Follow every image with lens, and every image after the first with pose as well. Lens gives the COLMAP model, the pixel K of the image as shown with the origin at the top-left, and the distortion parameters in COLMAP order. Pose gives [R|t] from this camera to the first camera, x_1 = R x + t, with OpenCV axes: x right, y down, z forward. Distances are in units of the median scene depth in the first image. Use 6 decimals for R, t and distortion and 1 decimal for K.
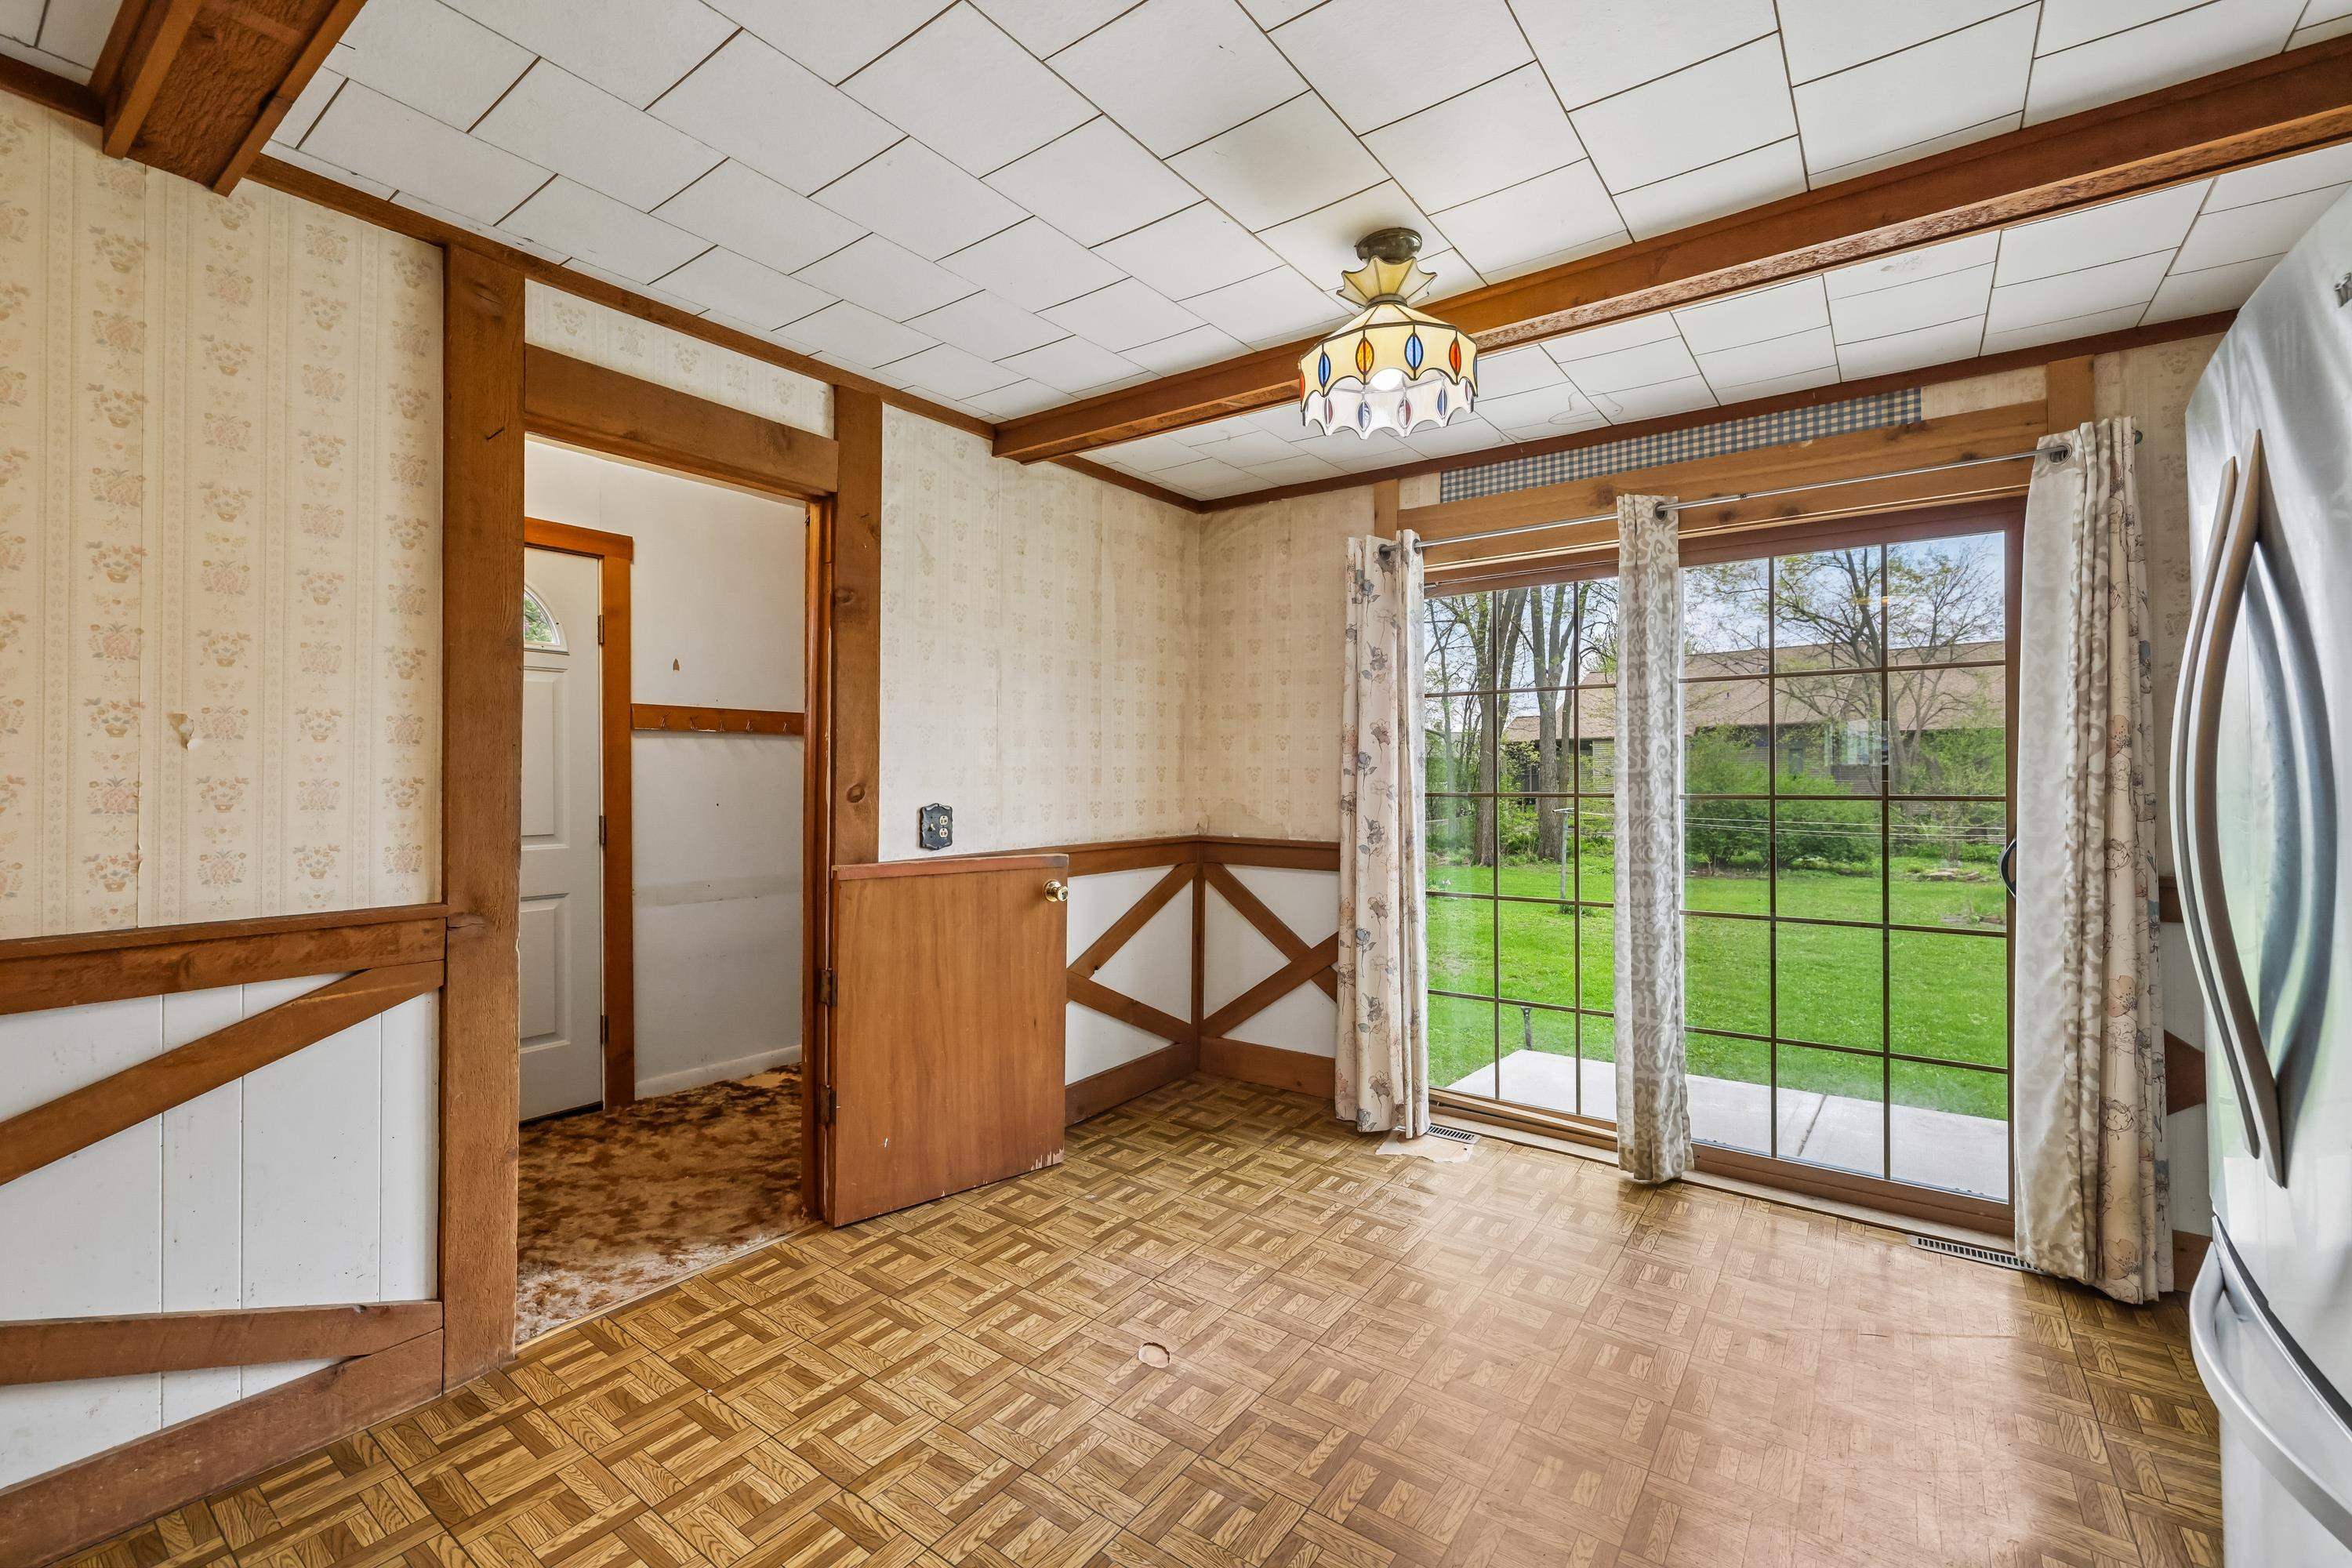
lens RADIAL K [[995.7, 0, 1169.1], [0, 995.7, 778.9], [0, 0, 1]] dist [0.003519, 0.000603]
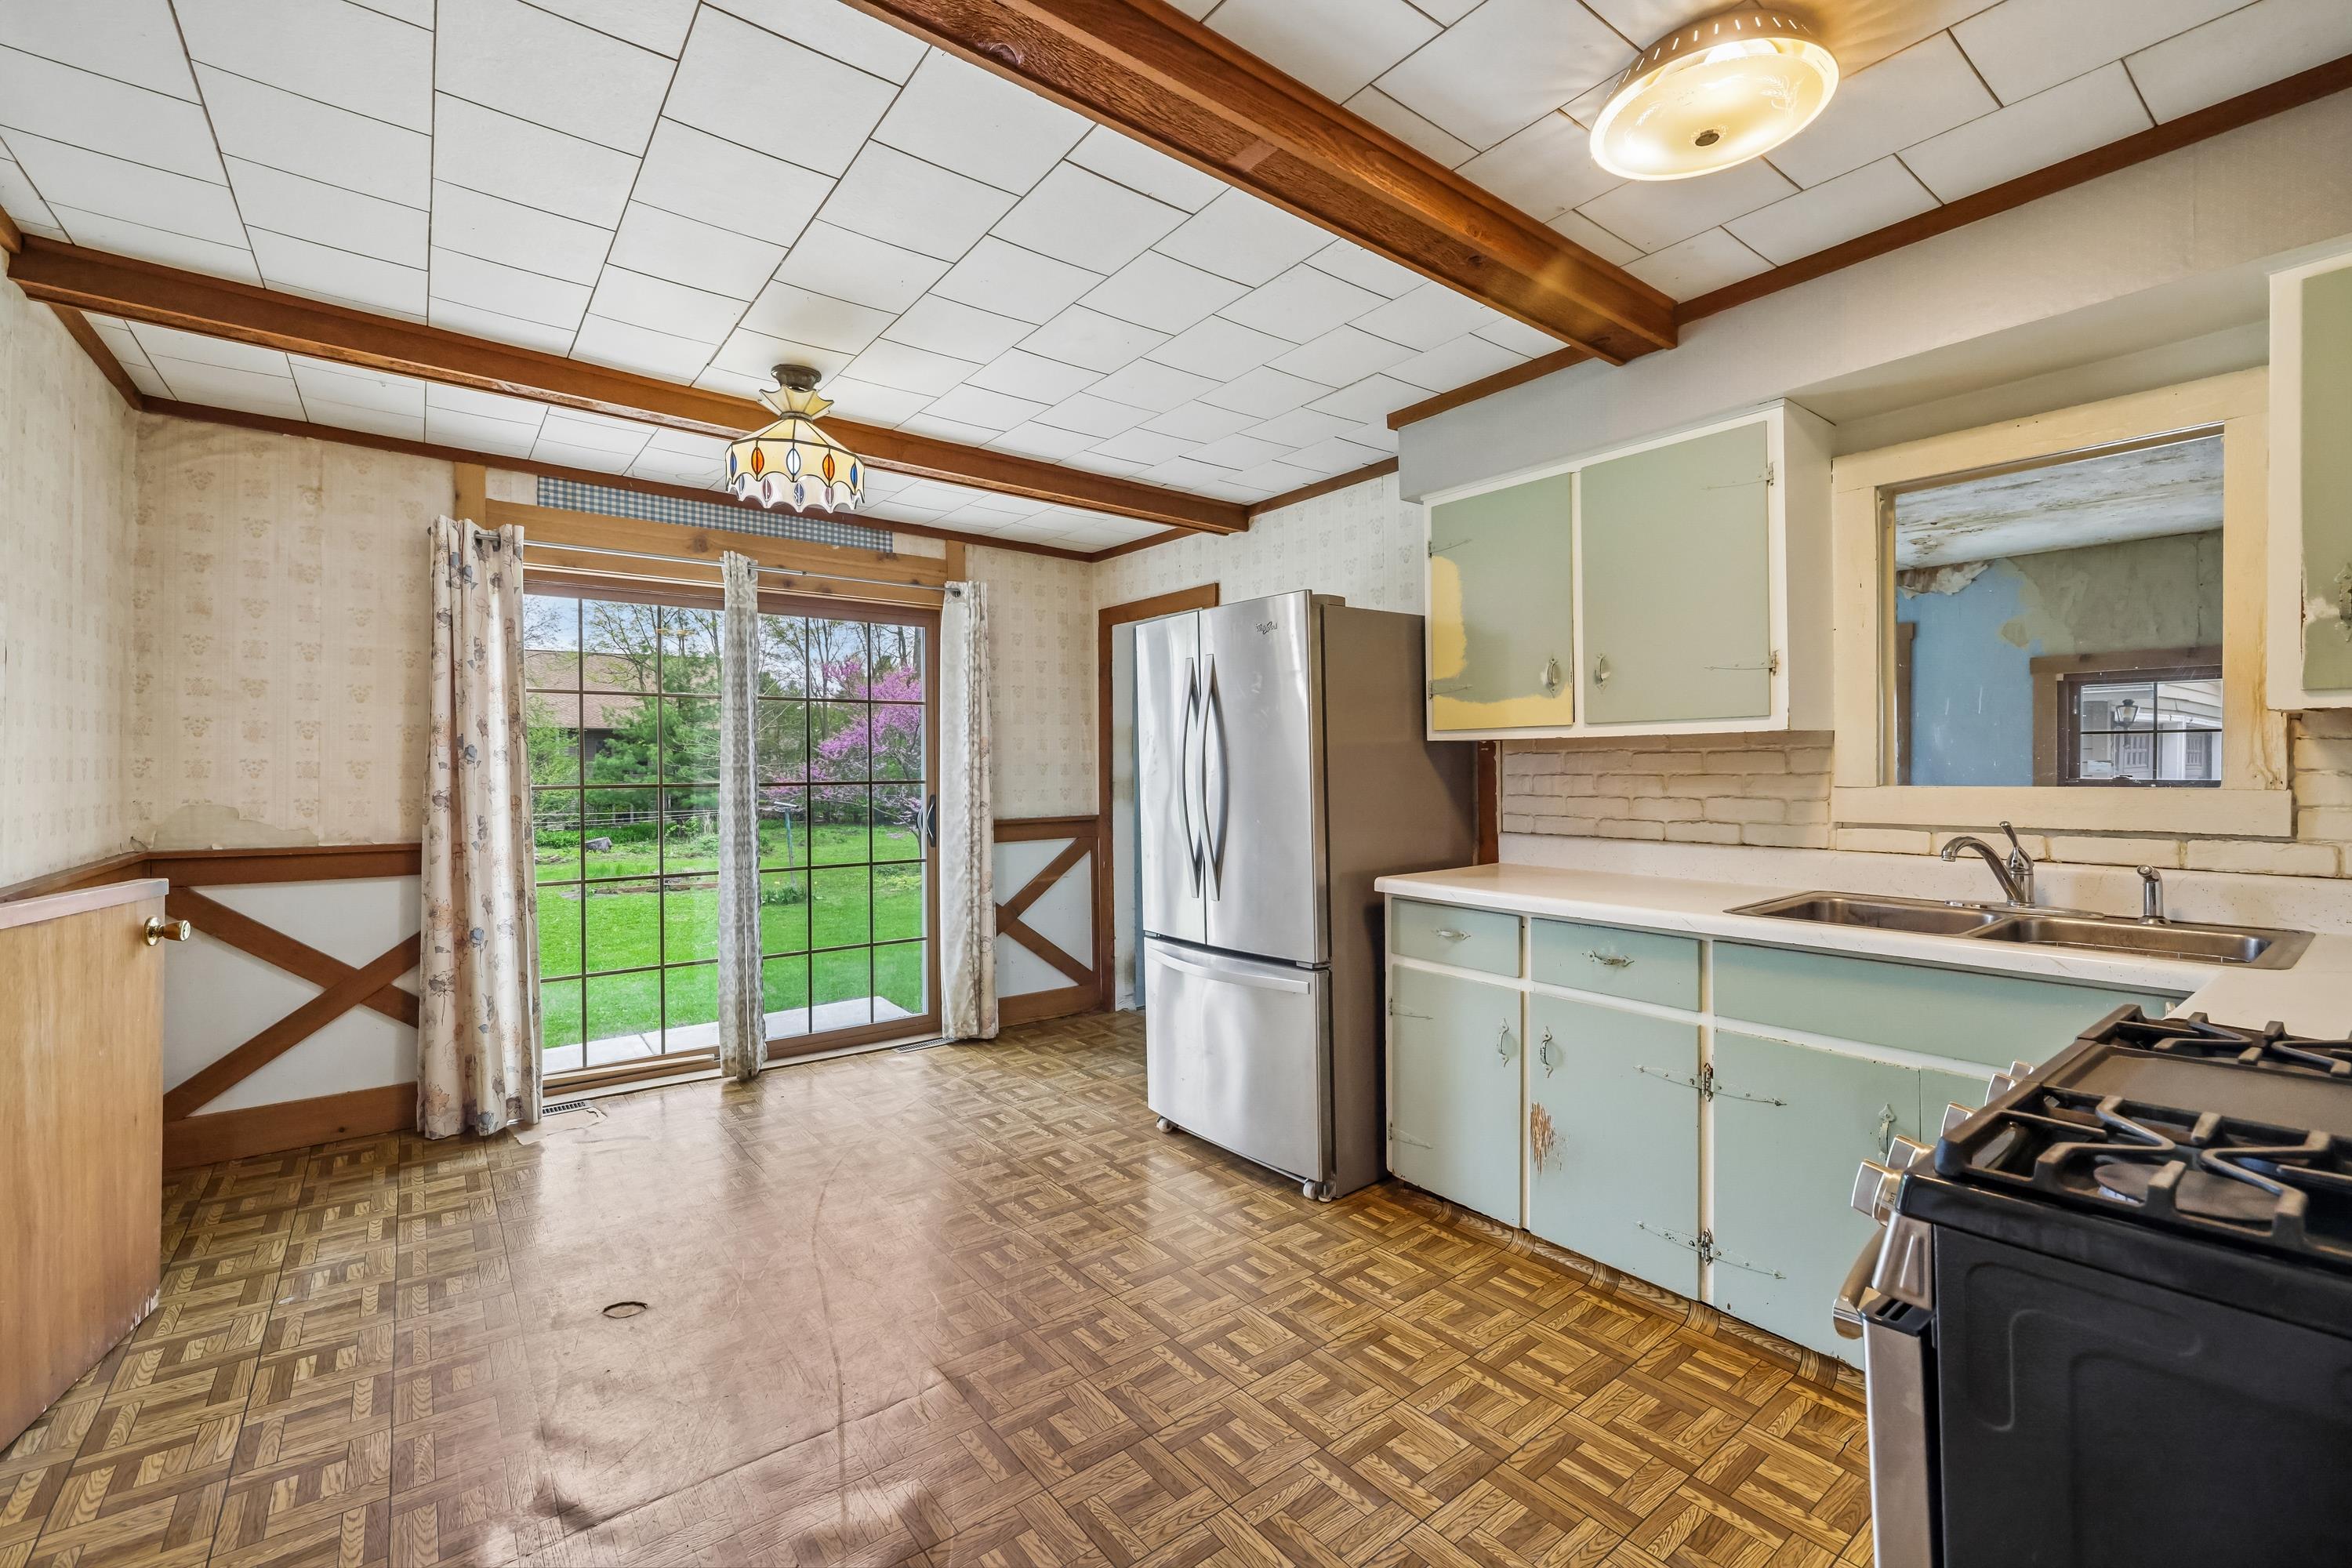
lens RADIAL K [[995.7, 0, 1162.9], [0, 995.7, 773.6], [0, 0, 1]] dist [0.003519, 0.000603]
pose [[0.281578, -0.005640, 0.959522, -0.620337], [0.005553, 0.999976, 0.004249, 0.000452], [-0.959522, 0.004132, 0.281602, 0.100985]]
